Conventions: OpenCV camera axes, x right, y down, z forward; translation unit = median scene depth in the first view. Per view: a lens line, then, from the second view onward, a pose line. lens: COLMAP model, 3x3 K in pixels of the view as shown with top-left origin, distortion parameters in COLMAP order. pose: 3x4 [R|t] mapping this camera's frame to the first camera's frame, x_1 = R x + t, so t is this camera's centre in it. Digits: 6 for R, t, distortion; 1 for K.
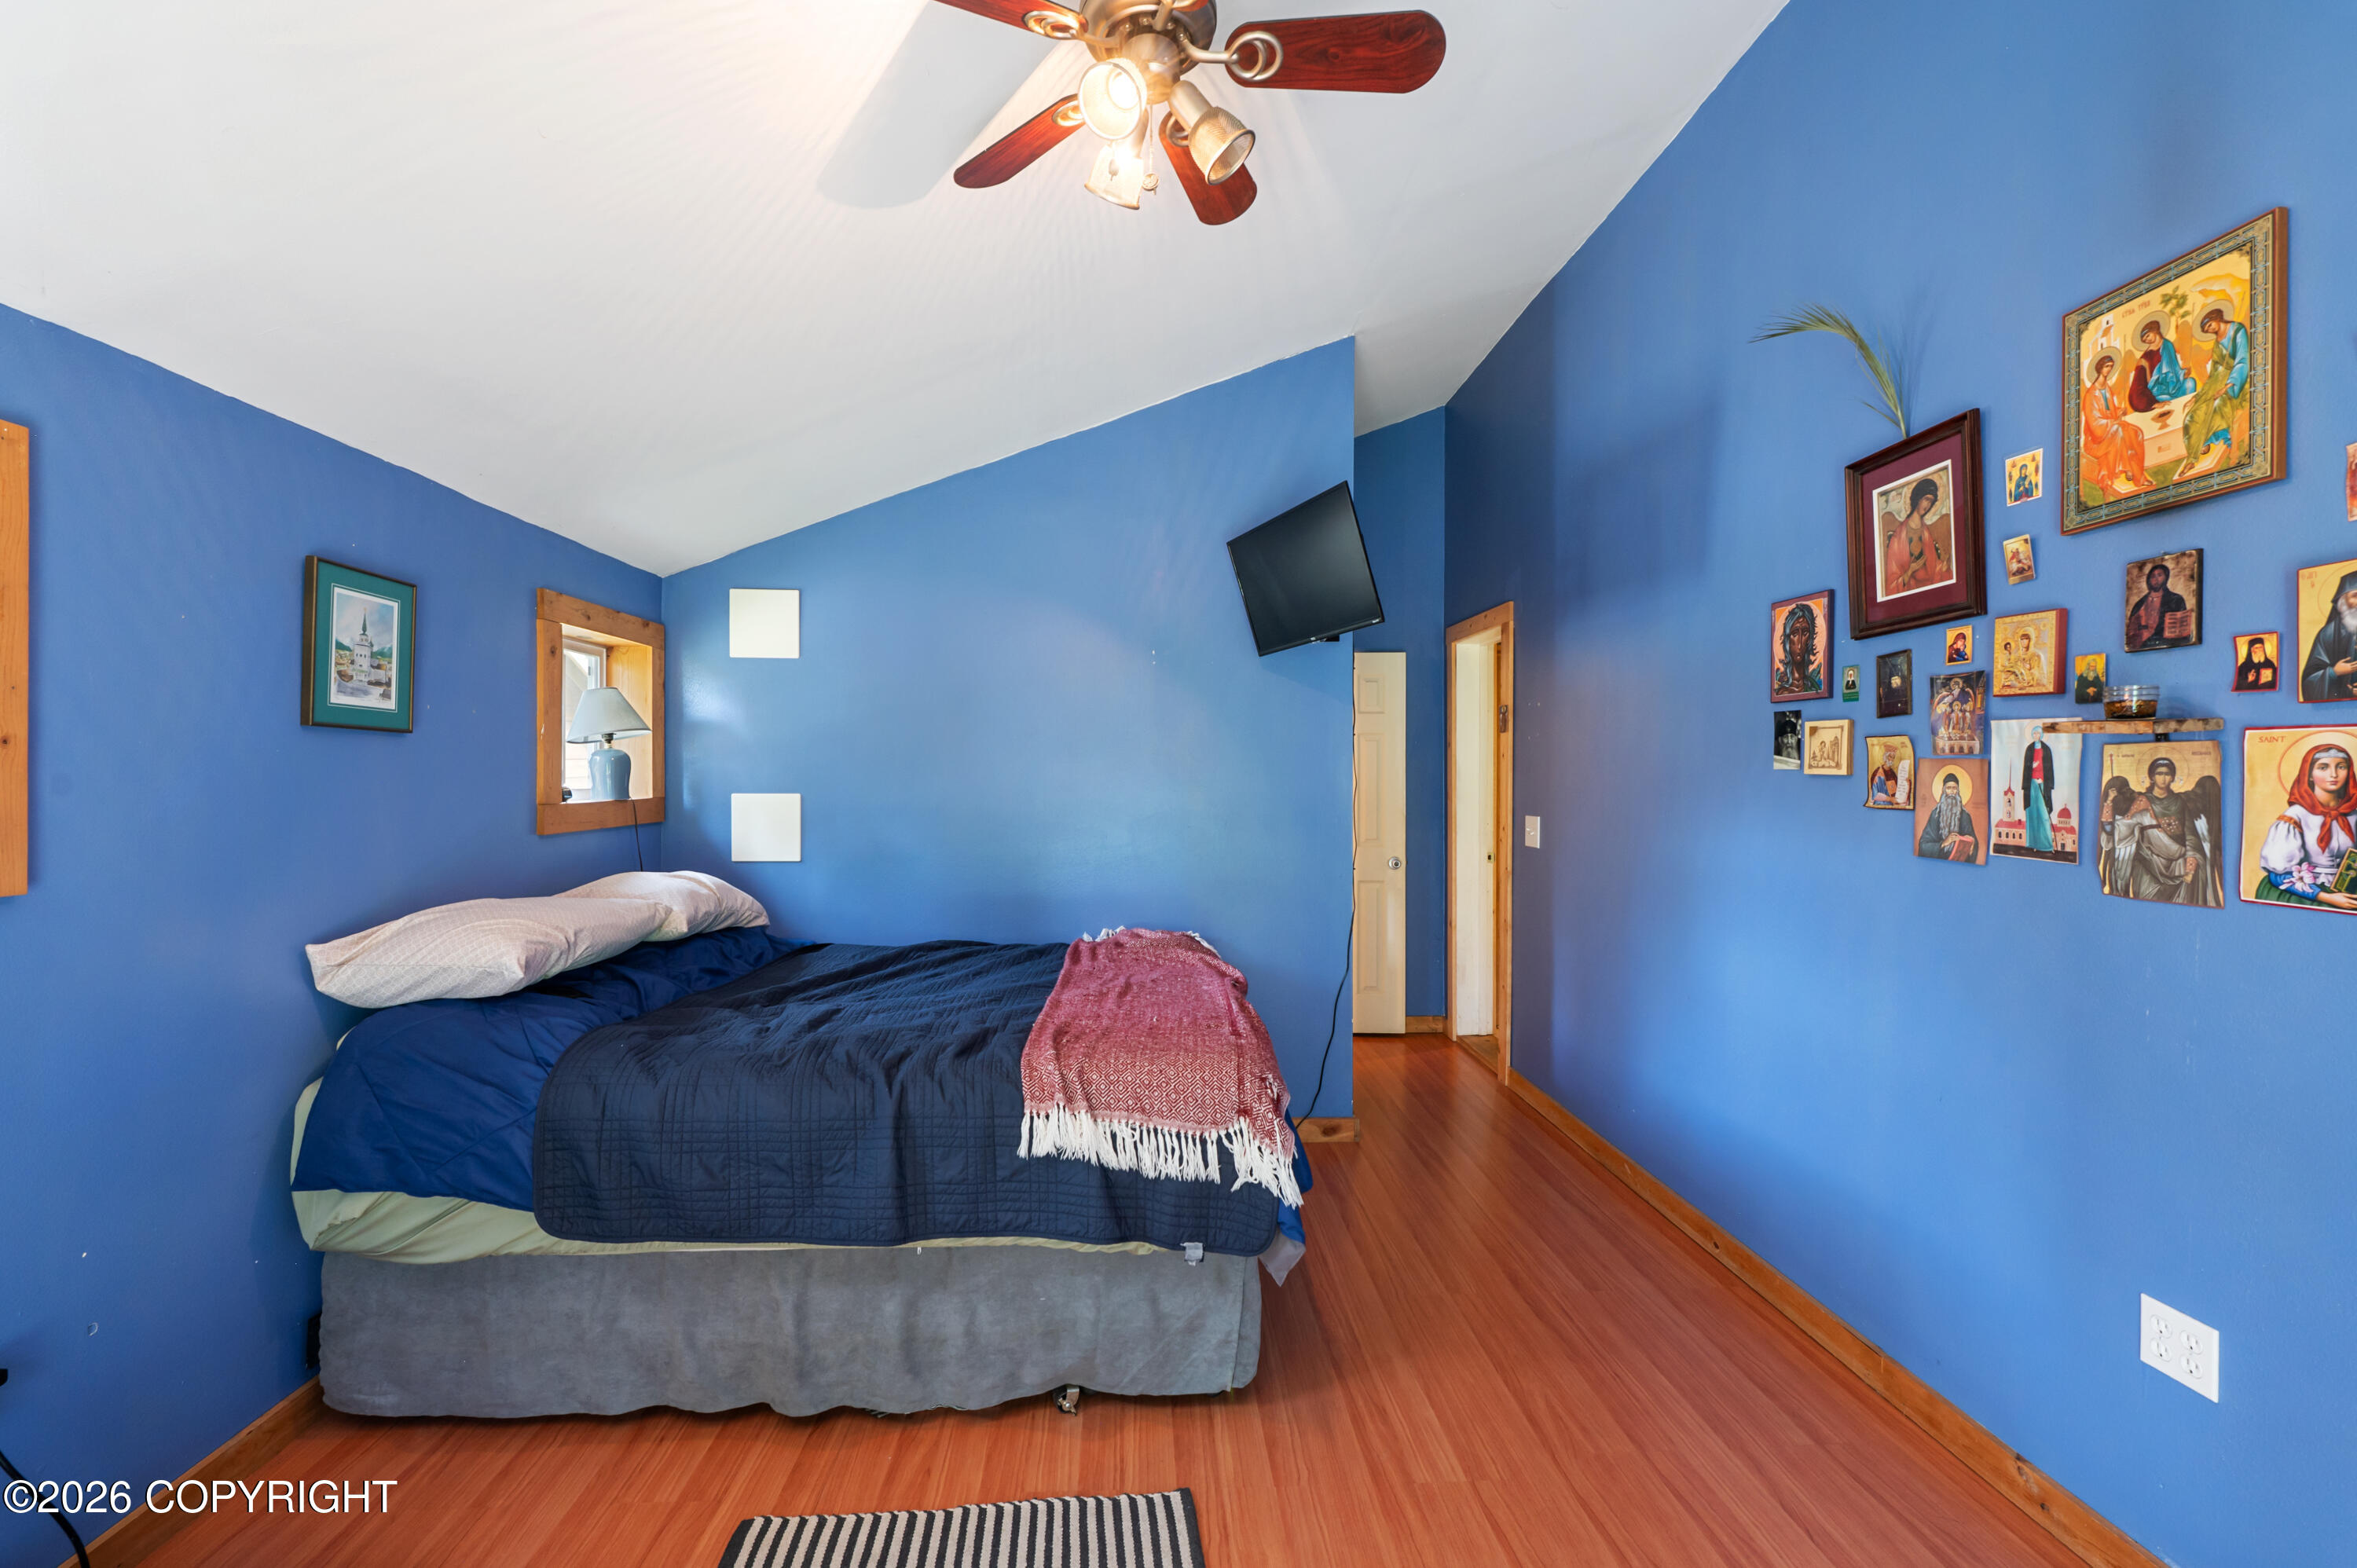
lens RADIAL K [[934.7, 0, 1177.4], [0, 934.7, 777.2], [0, 0, 1]] dist [-0.006890, -0.000439]
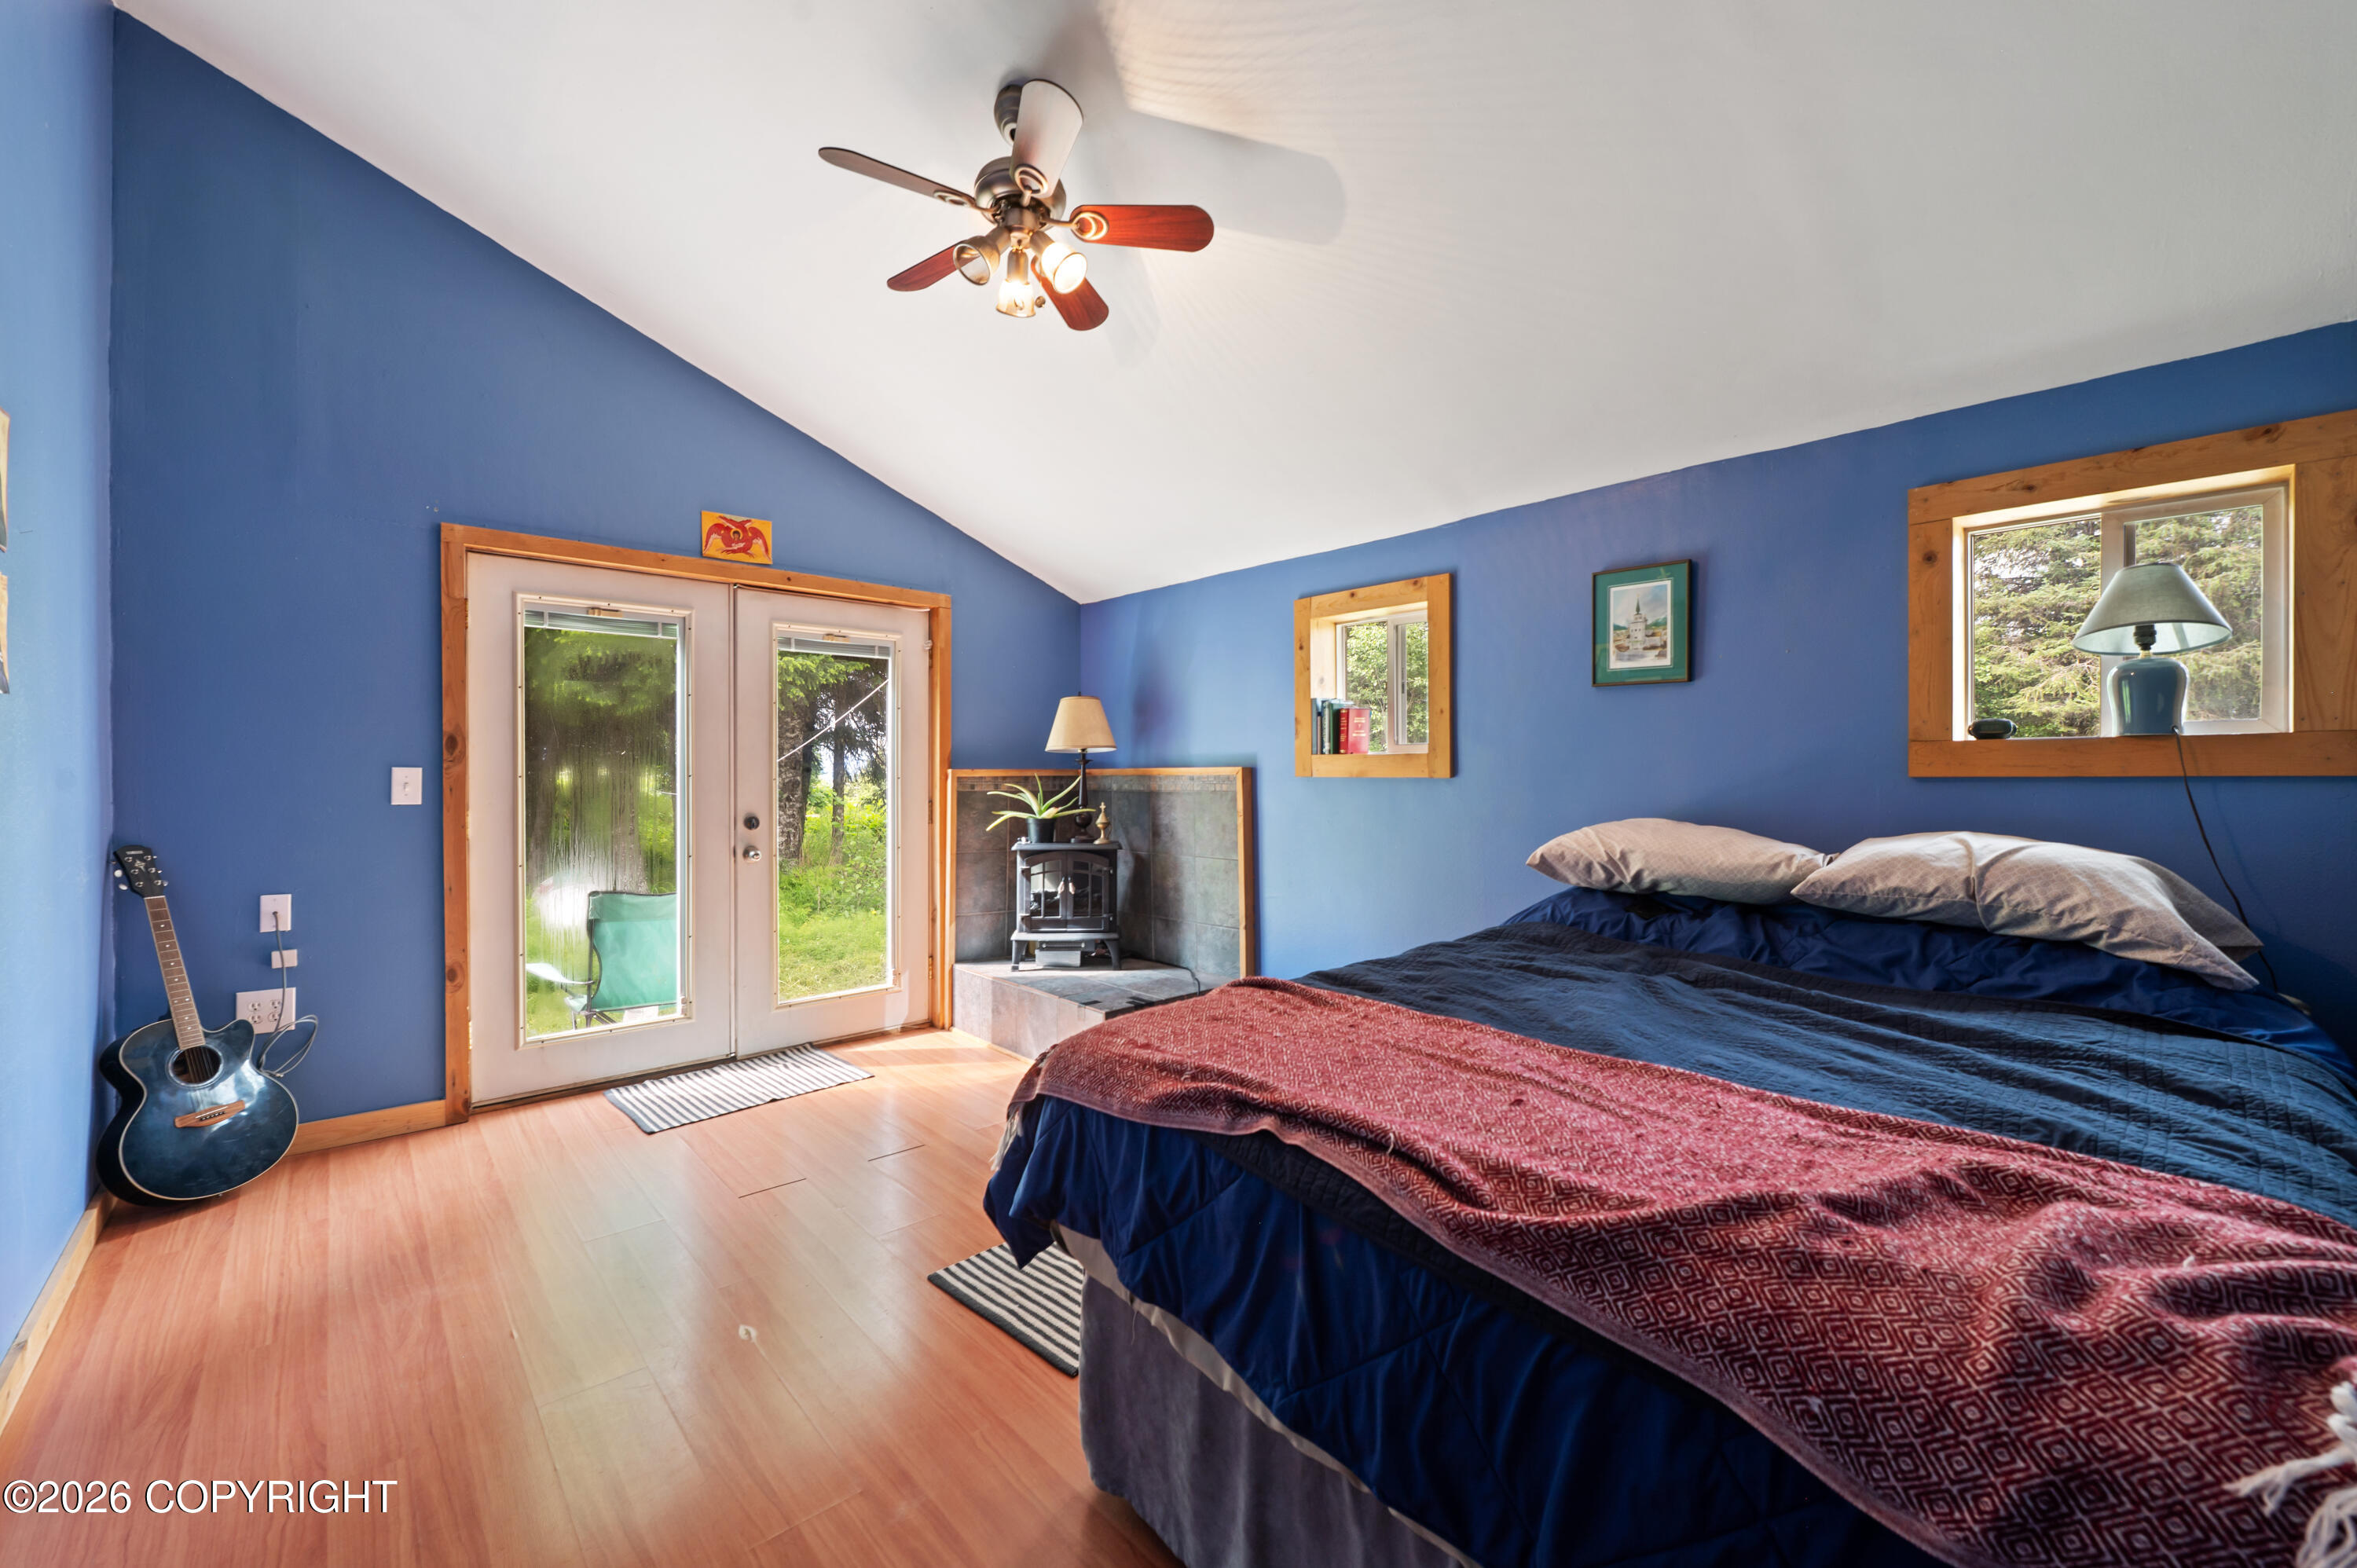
lens RADIAL K [[934.7, 0, 1177.4], [0, 934.7, 777.2], [0, 0, 1]] dist [-0.006890, -0.000439]
pose [[-0.767468, -0.006281, -0.641056, 0.534112], [-0.008009, 0.999968, -0.000209, 0.094297], [0.641037, 0.004974, -0.767494, 1.692013]]
